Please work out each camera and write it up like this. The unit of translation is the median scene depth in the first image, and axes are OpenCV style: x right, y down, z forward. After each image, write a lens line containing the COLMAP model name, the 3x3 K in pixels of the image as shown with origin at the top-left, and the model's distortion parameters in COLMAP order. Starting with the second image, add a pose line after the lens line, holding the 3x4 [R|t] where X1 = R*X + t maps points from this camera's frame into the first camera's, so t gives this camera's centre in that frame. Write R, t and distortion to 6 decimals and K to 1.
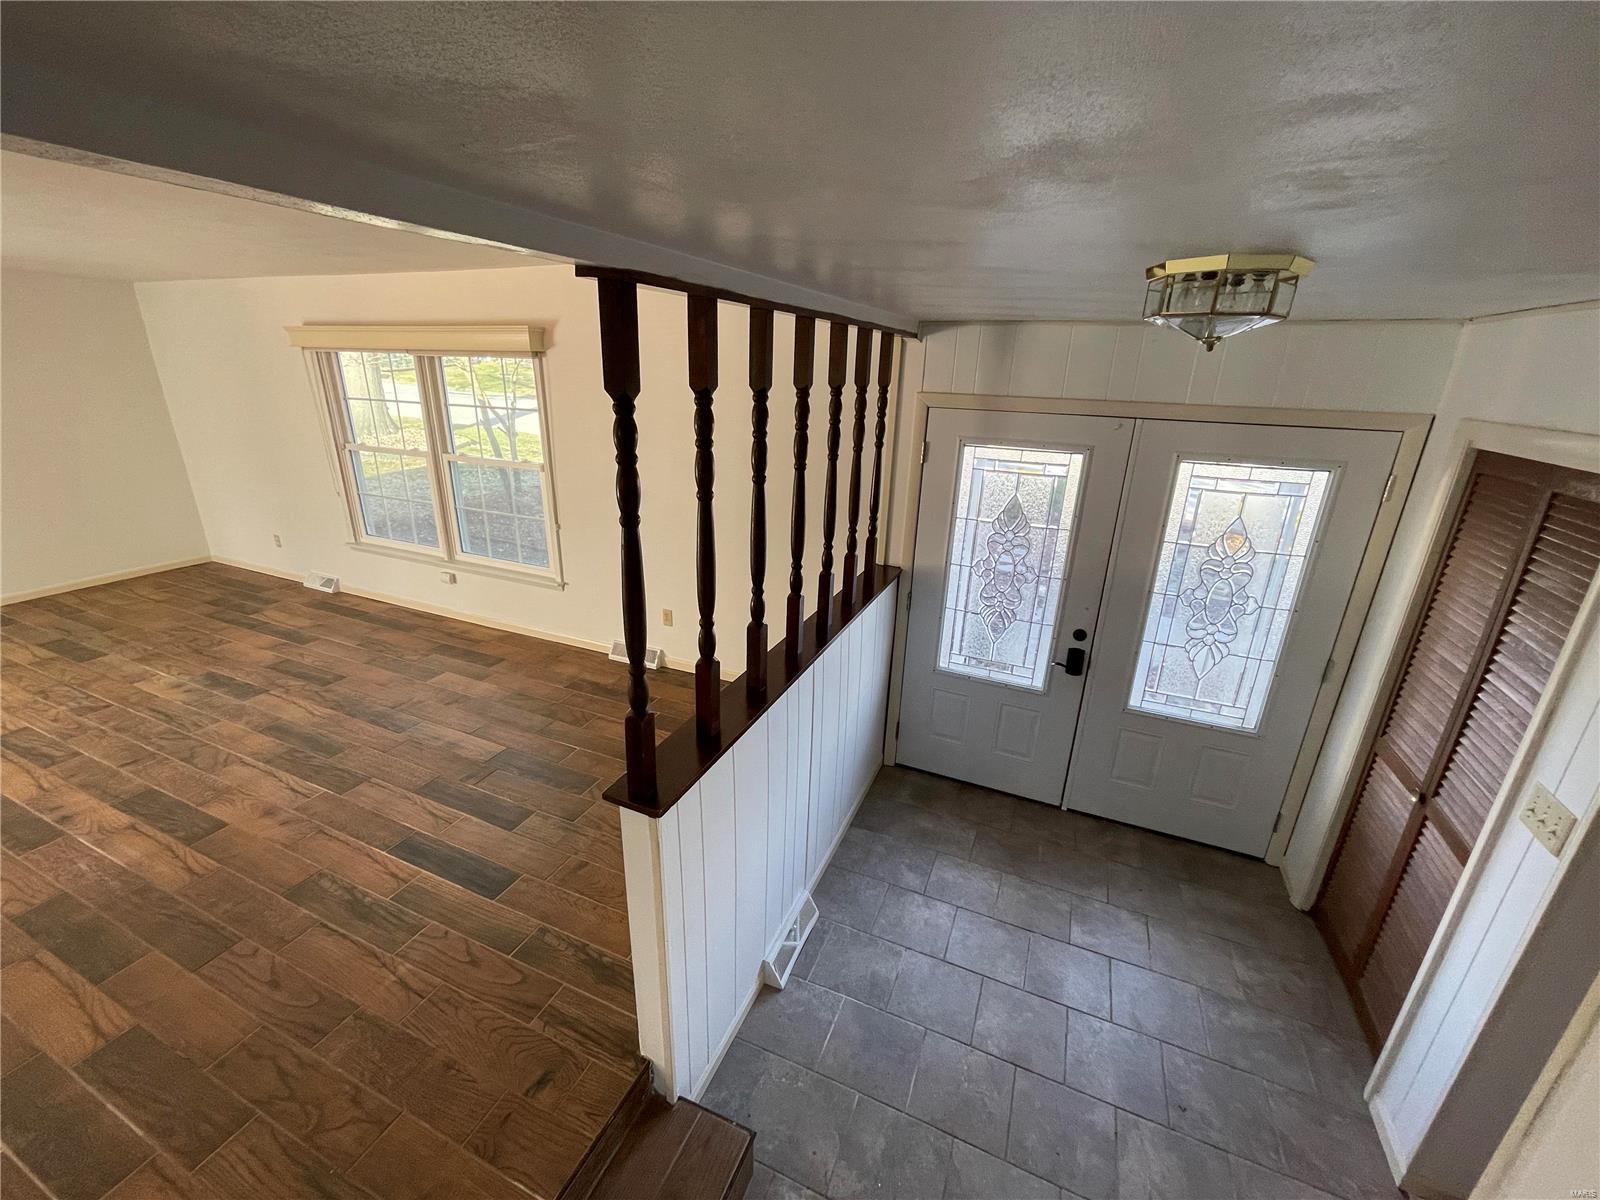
lens RADIAL K [[649.6, 0, 796.1], [0, 649.6, 592.8], [0, 0, 1]] dist [-0.004296, 0.000847]
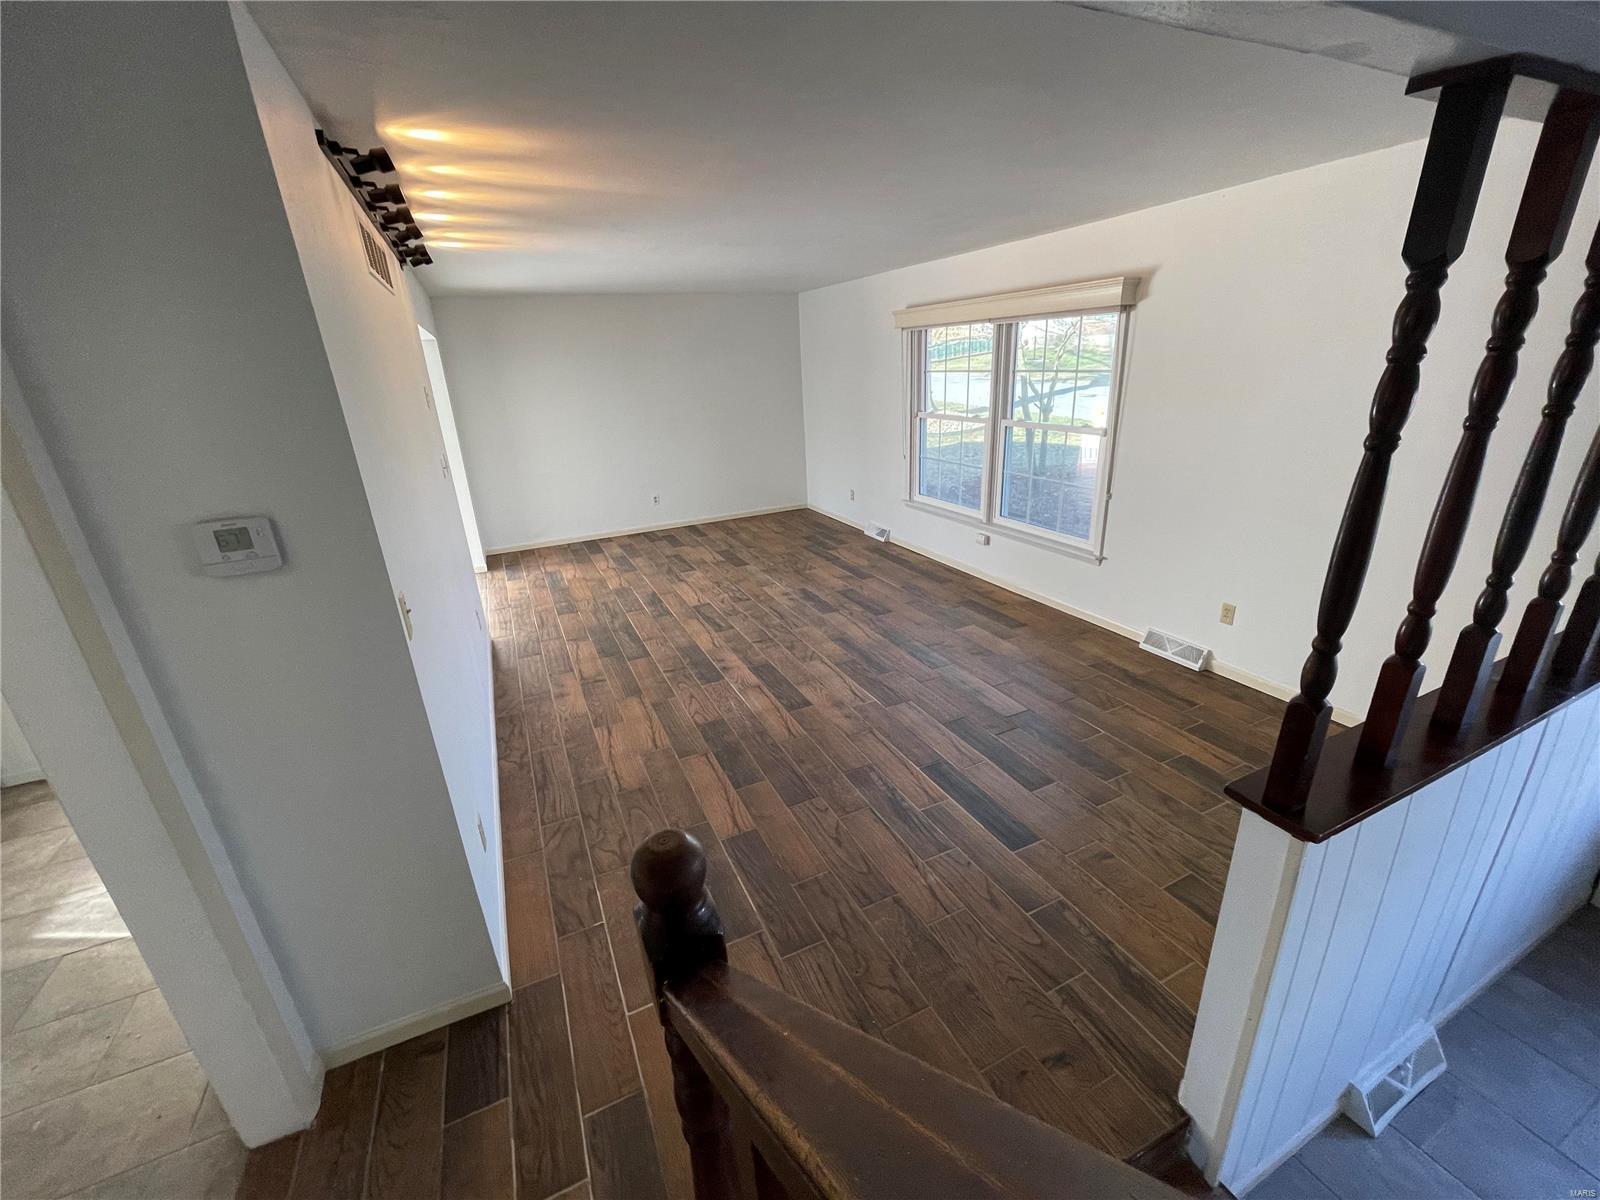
lens RADIAL K [[649.6, 0, 798.9], [0, 649.6, 593.6], [0, 0, 1]] dist [-0.004296, 0.000847]
pose [[0.750068, 0.168485, -0.639539, -0.111026], [-0.155570, 0.984820, 0.076993, 0.045669], [0.642803, 0.041743, 0.764893, 0.008776]]
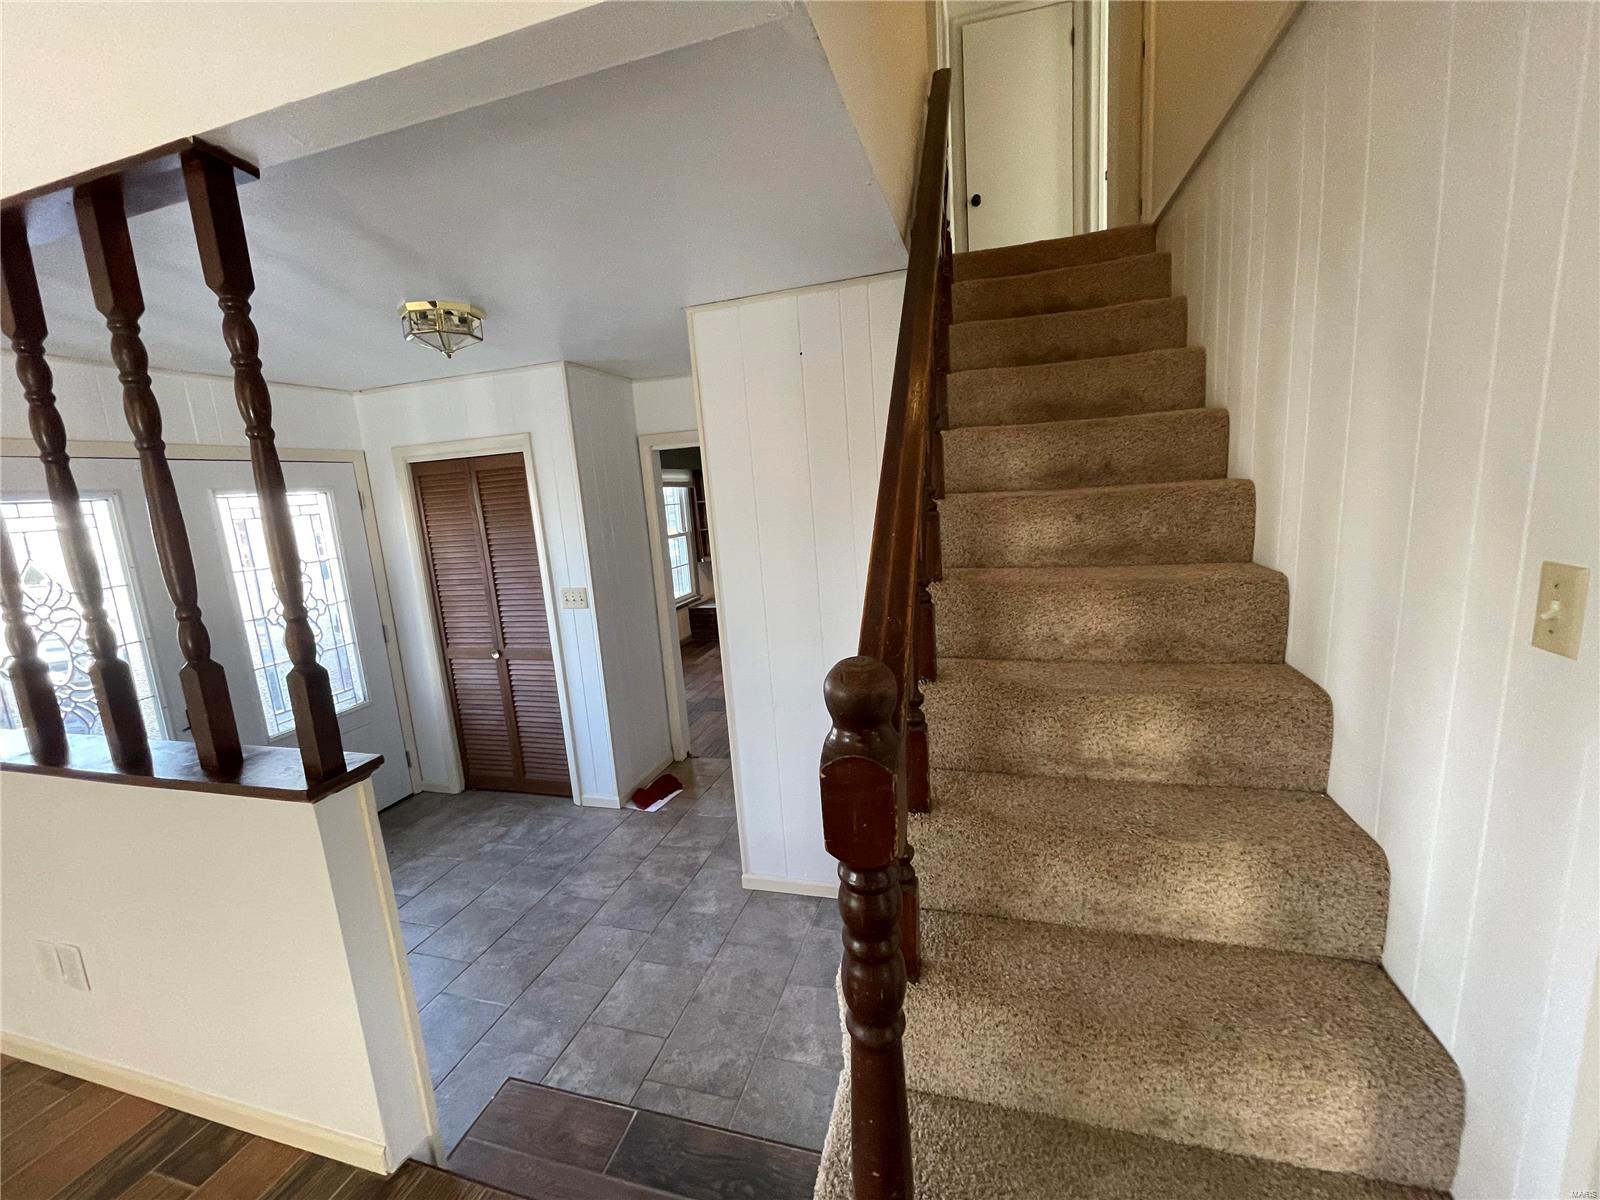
lens RADIAL K [[649.6, 0, 794.3], [0, 649.6, 594.7], [0, 0, 1]] dist [-0.004296, 0.000847]
pose [[-0.127760, -0.179891, 0.975355, -0.550256], [0.391384, 0.894461, 0.216238, 0.078743], [-0.911315, 0.409365, -0.043870, 0.207616]]
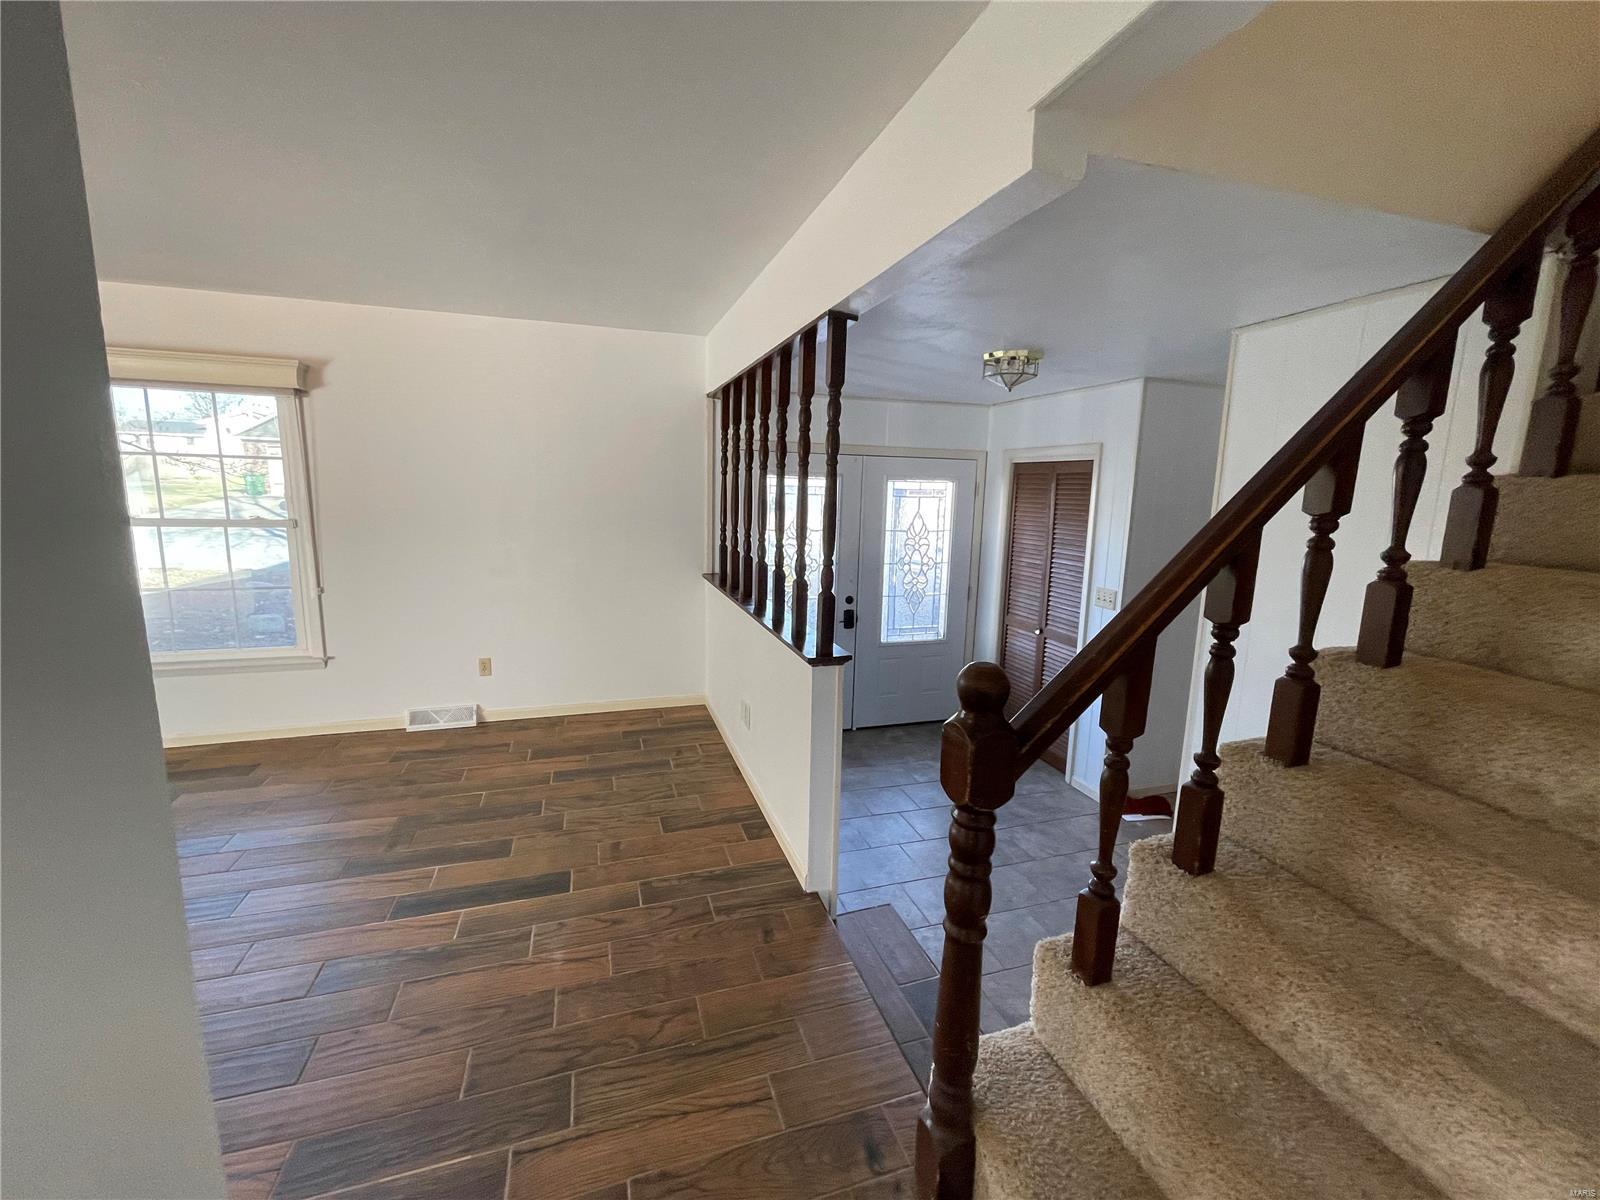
lens RADIAL K [[649.6, 0, 795.9], [0, 649.6, 592.1], [0, 0, 1]] dist [-0.004296, 0.000847]
pose [[0.750951, -0.112933, 0.650630, -0.622649], [0.213500, 0.973874, -0.077379, 0.137412], [-0.624893, 0.197017, 0.755442, -0.046385]]
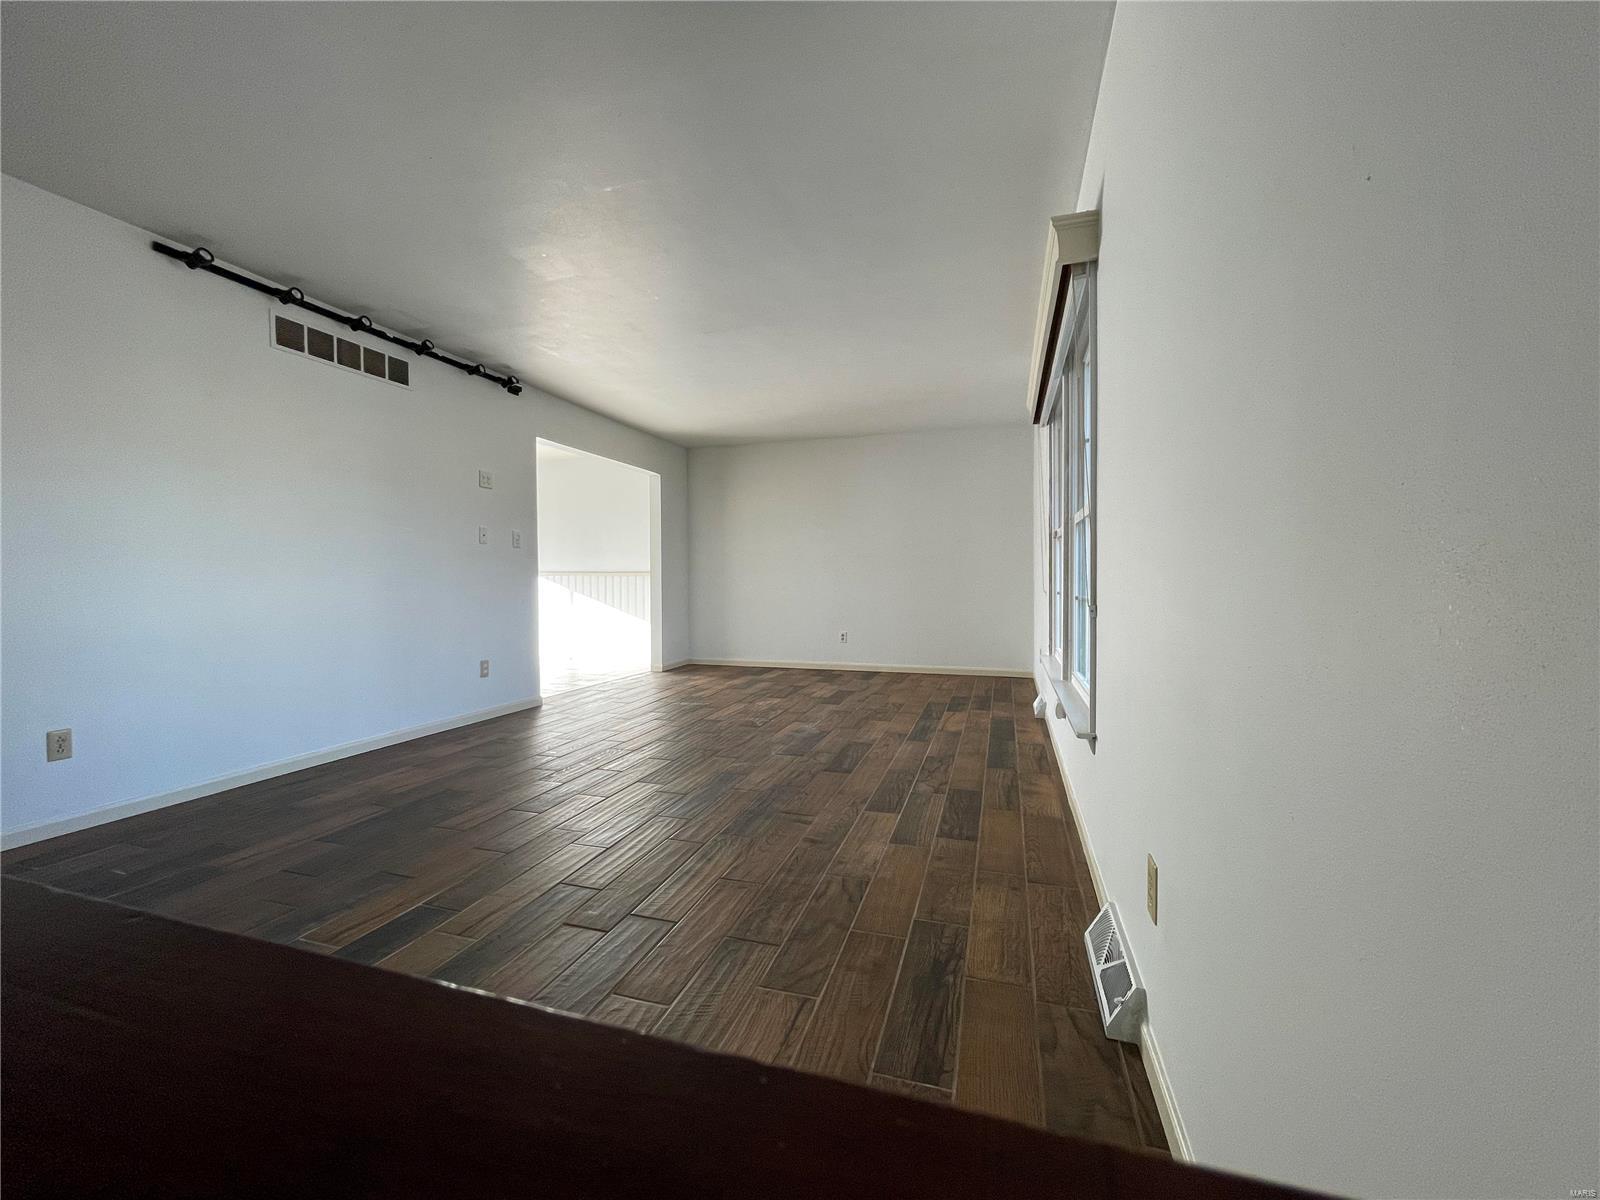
lens RADIAL K [[649.6, 0, 793.8], [0, 649.6, 598.1], [0, 0, 1]] dist [-0.004296, 0.000847]
pose [[0.100237, 0.004915, -0.994951, 0.115195], [-0.320956, 0.946690, -0.027658, -0.037728], [0.941775, 0.322108, 0.096470, 1.025214]]
